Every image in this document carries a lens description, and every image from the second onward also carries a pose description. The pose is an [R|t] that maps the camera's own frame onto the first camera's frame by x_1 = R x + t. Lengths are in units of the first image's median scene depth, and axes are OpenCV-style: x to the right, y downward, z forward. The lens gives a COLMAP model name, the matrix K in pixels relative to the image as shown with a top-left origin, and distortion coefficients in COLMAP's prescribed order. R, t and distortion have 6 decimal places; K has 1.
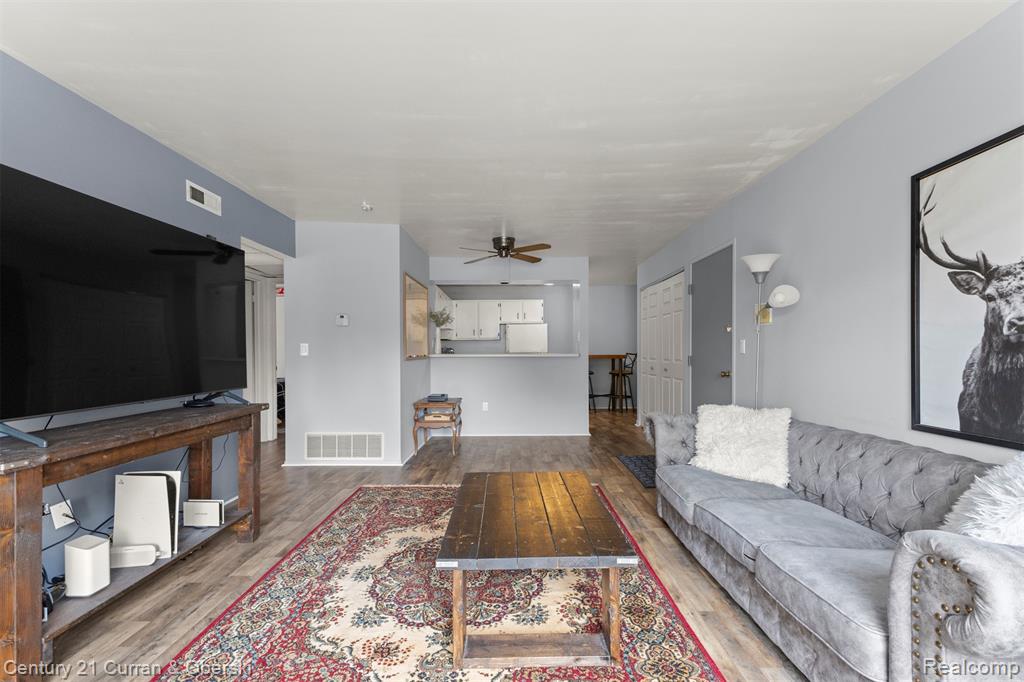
lens RADIAL K [[453.0, 0, 515.6], [0, 453.0, 353.9], [0, 0, 1]] dist [0.018590, 0.000147]
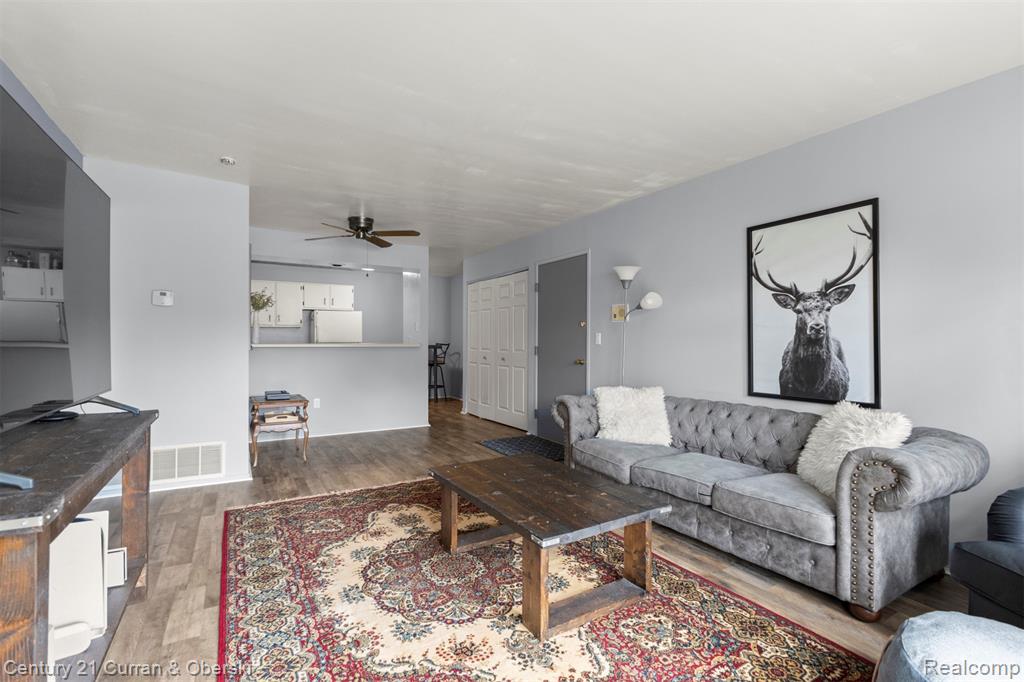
lens RADIAL K [[464.6, 0, 512.0], [0, 464.6, 341.0], [0, 0, 1]] dist [0.002888, 0.000126]
pose [[0.863114, 0.007230, 0.504957, -0.448908], [-0.004061, 0.999965, -0.007376, -0.000301], [-0.504992, 0.004316, 0.863113, 0.060288]]
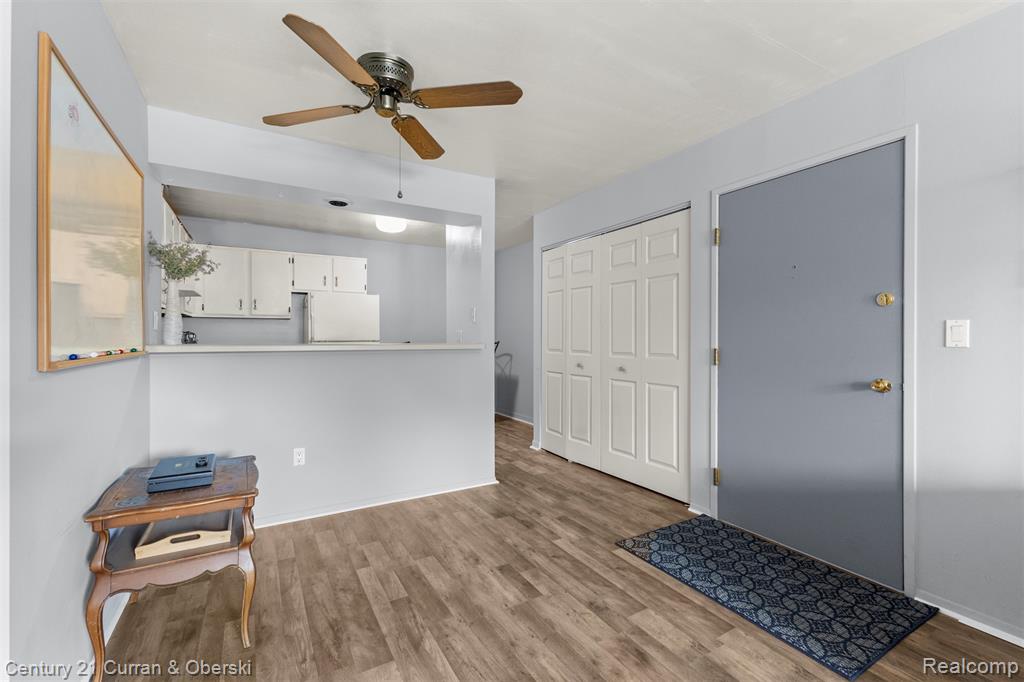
lens RADIAL K [[442.0, 0, 514.8], [0, 442.0, 340.6], [0, 0, 1]] dist [0.000506, 0.000061]
pose [[0.863790, 0.001951, 0.503848, -0.239263], [-0.001761, 0.999998, -0.000853, -0.009356], [-0.503848, -0.000151, 0.863792, 1.133615]]
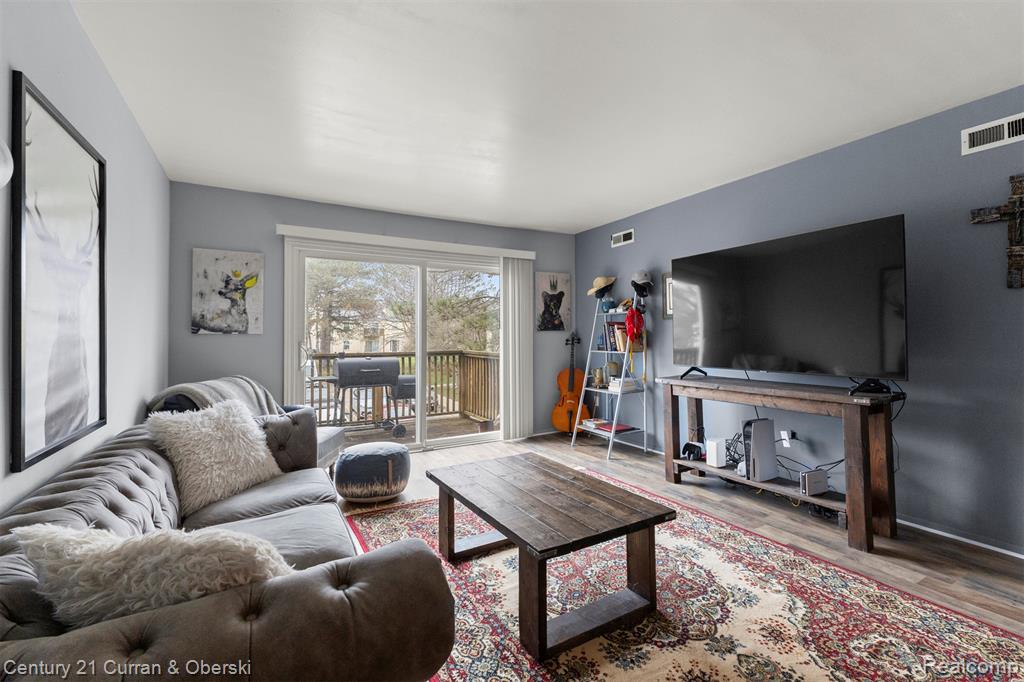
lens RADIAL K [[446.3, 0, 512.0], [0, 446.3, 323.5], [0, 0, 1]] dist [0.001325, -0.000300]
pose [[-0.872979, -0.003180, -0.487747, 0.445663], [0.007544, 0.999771, -0.020021, -0.018167], [0.487699, -0.021157, -0.872756, 1.461772]]
